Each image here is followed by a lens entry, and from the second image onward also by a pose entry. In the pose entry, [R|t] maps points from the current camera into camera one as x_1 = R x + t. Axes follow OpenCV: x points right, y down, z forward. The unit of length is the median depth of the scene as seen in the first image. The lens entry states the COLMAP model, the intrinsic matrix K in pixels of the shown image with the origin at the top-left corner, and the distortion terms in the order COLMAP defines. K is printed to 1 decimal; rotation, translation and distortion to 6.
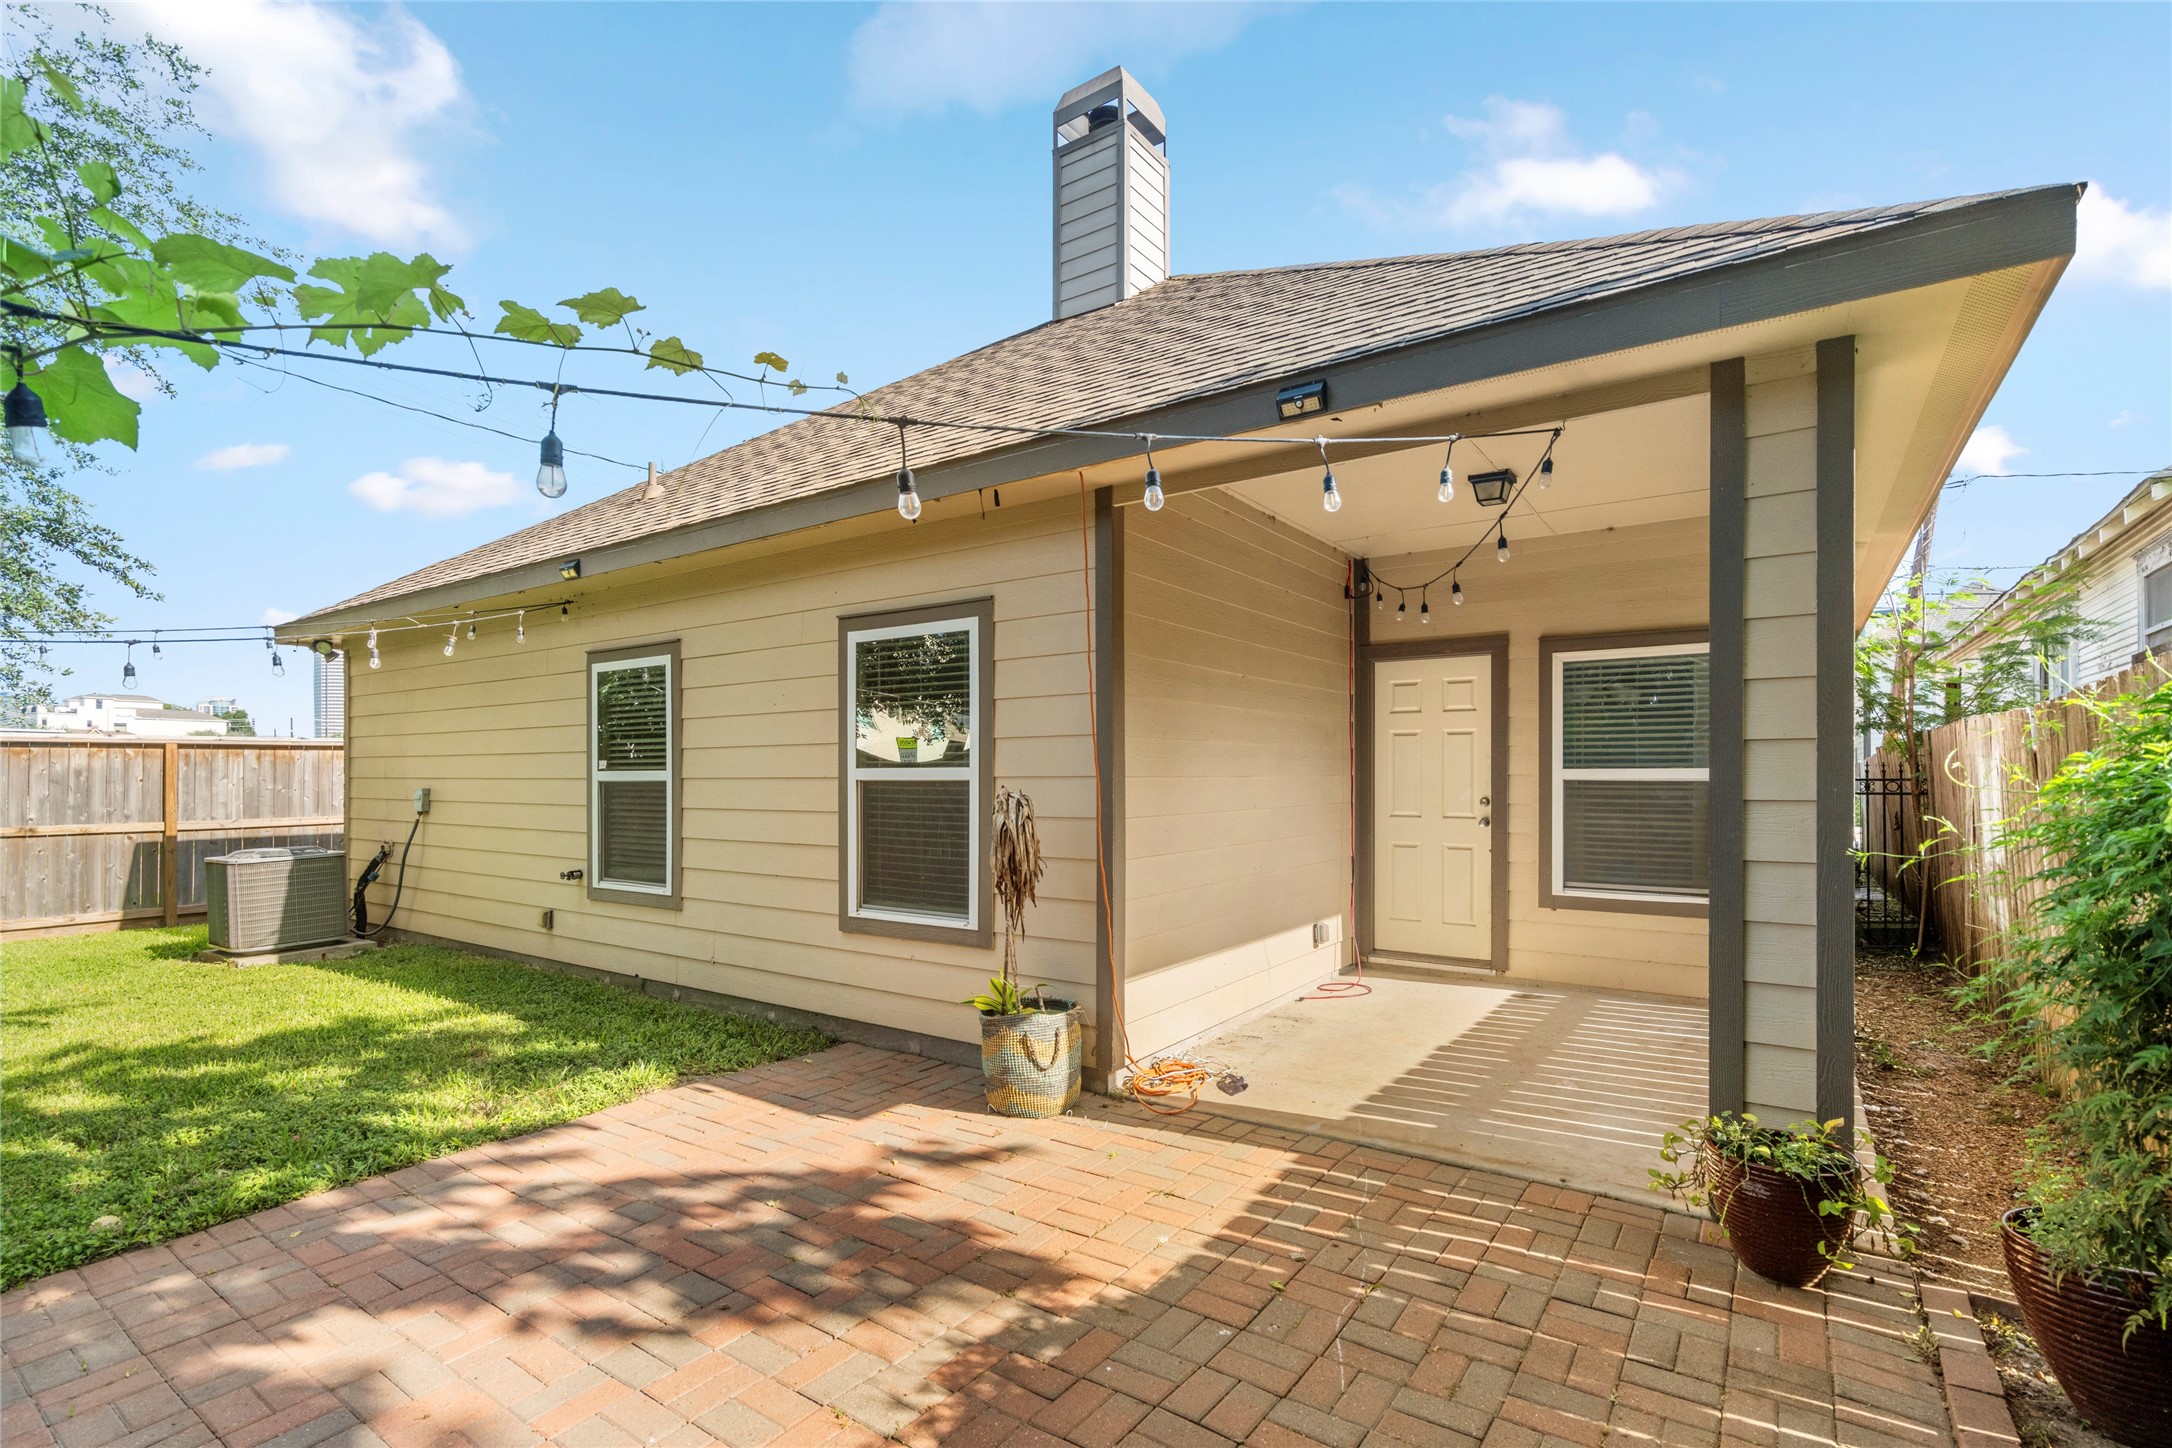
lens RADIAL K [[995.7, 0, 1086.0], [0, 995.7, 724.0], [0, 0, 1]] dist [0.001672, 0.000598]
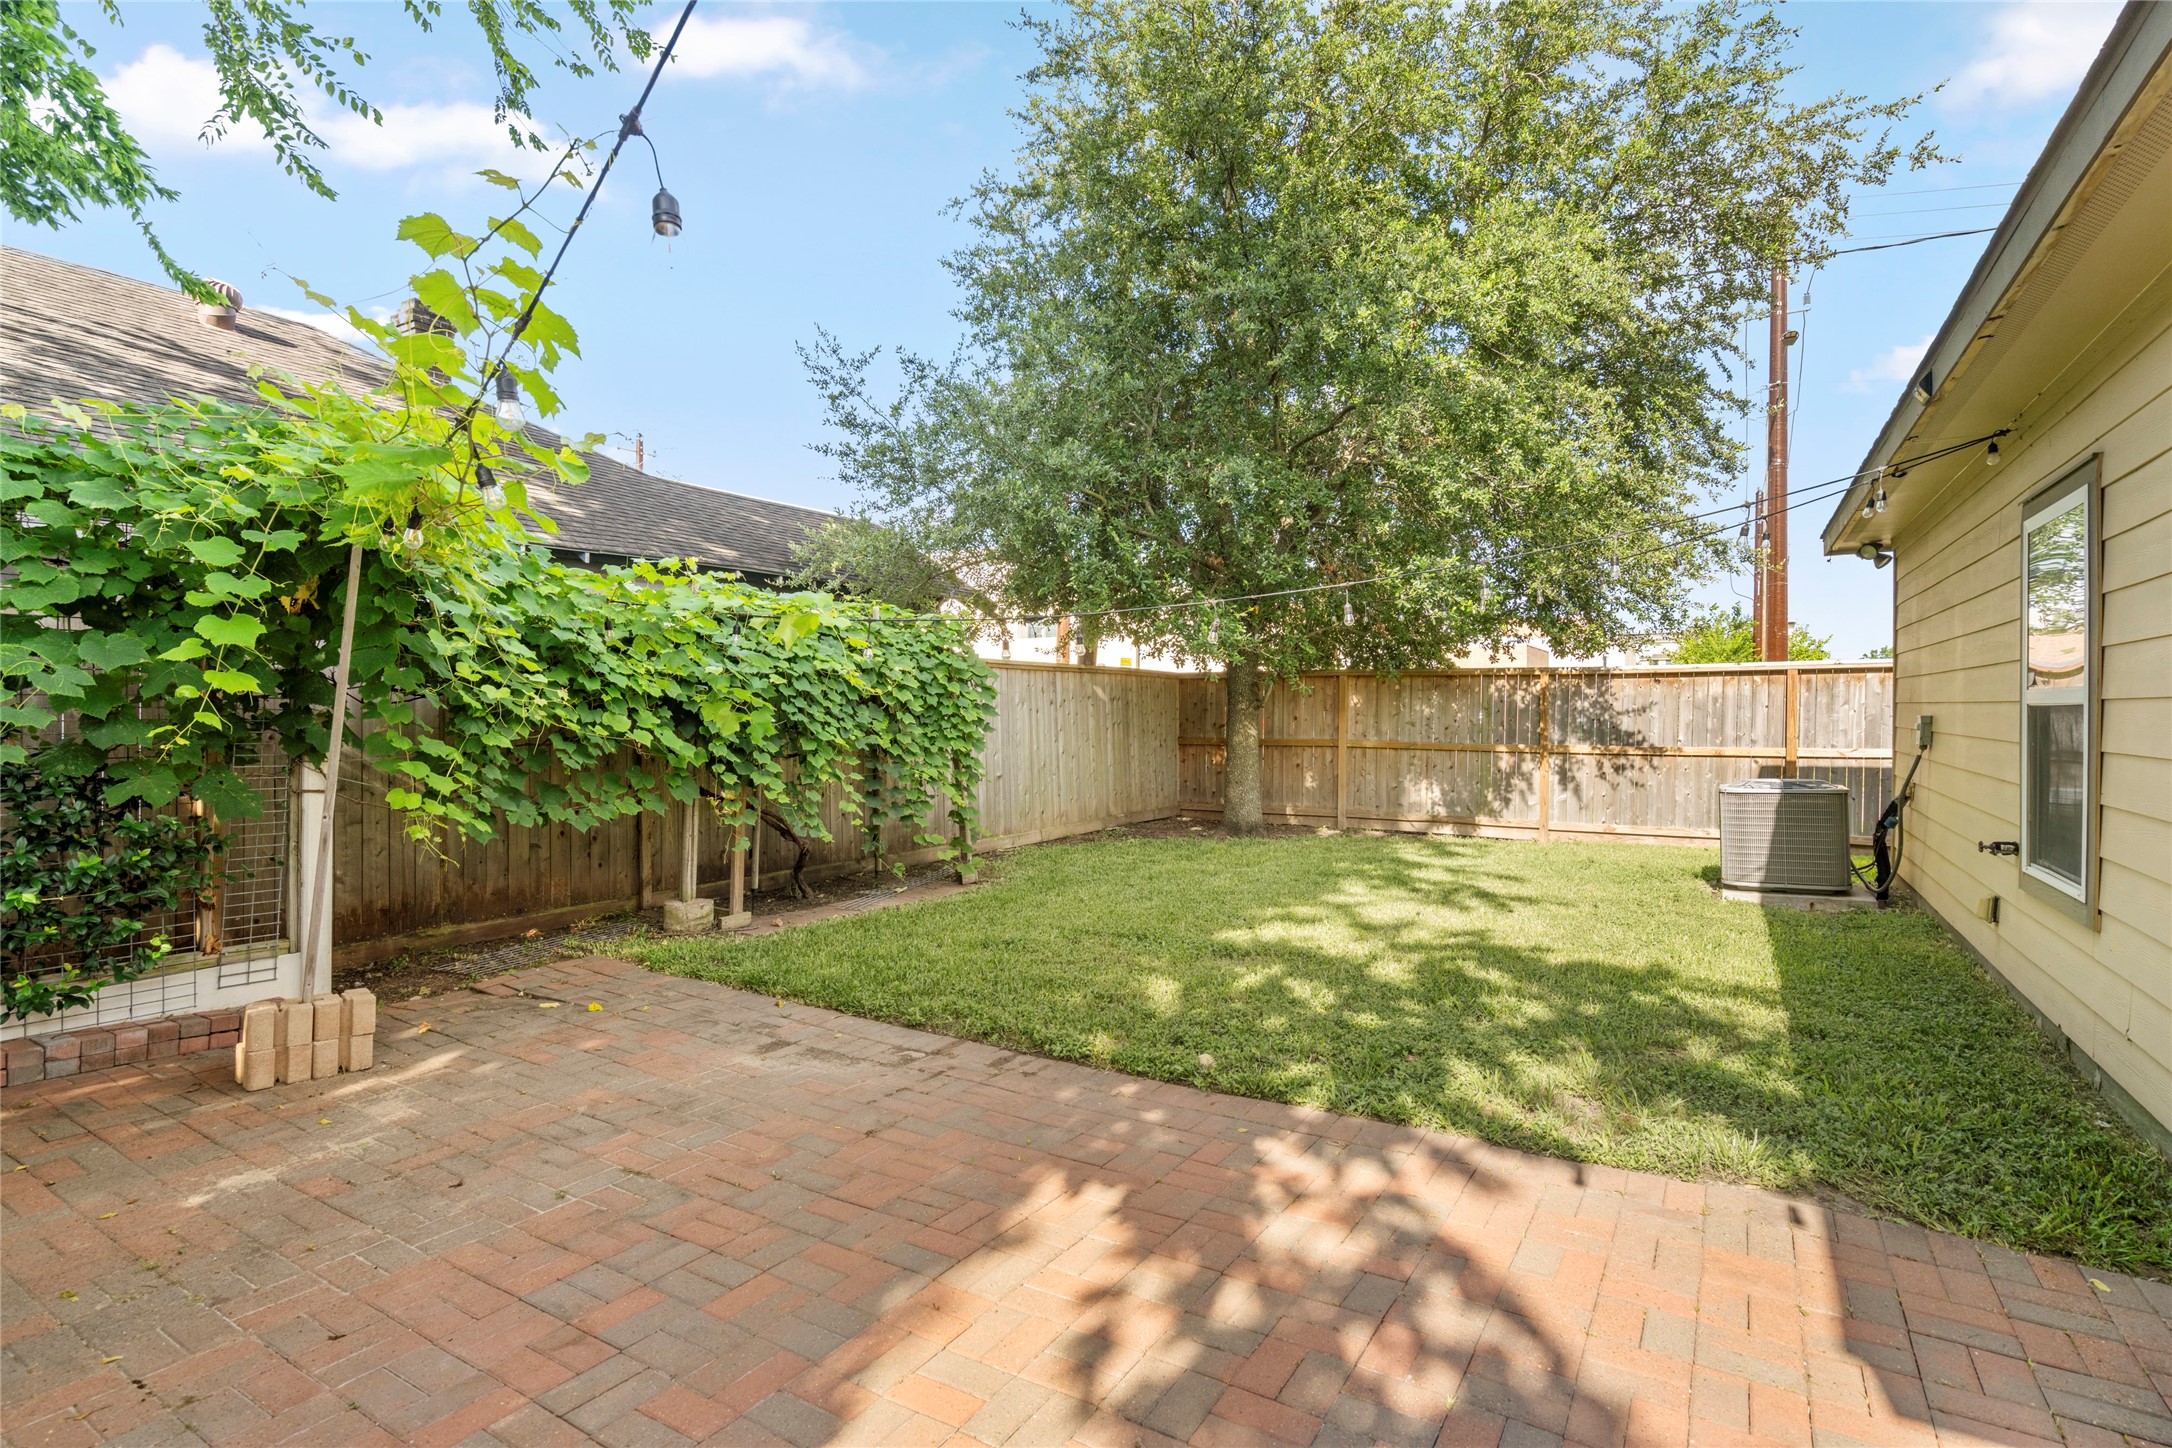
lens RADIAL K [[1064.6, 0, 1086.0], [0, 1064.6, 724.0], [0, 0, 1]] dist [0.003984, 0.000520]
pose [[0.066424, 0.016332, -0.997658, 0.262000], [0.054686, 0.998304, 0.019983, 0.039131], [0.996292, -0.055886, 0.065419, 0.622778]]
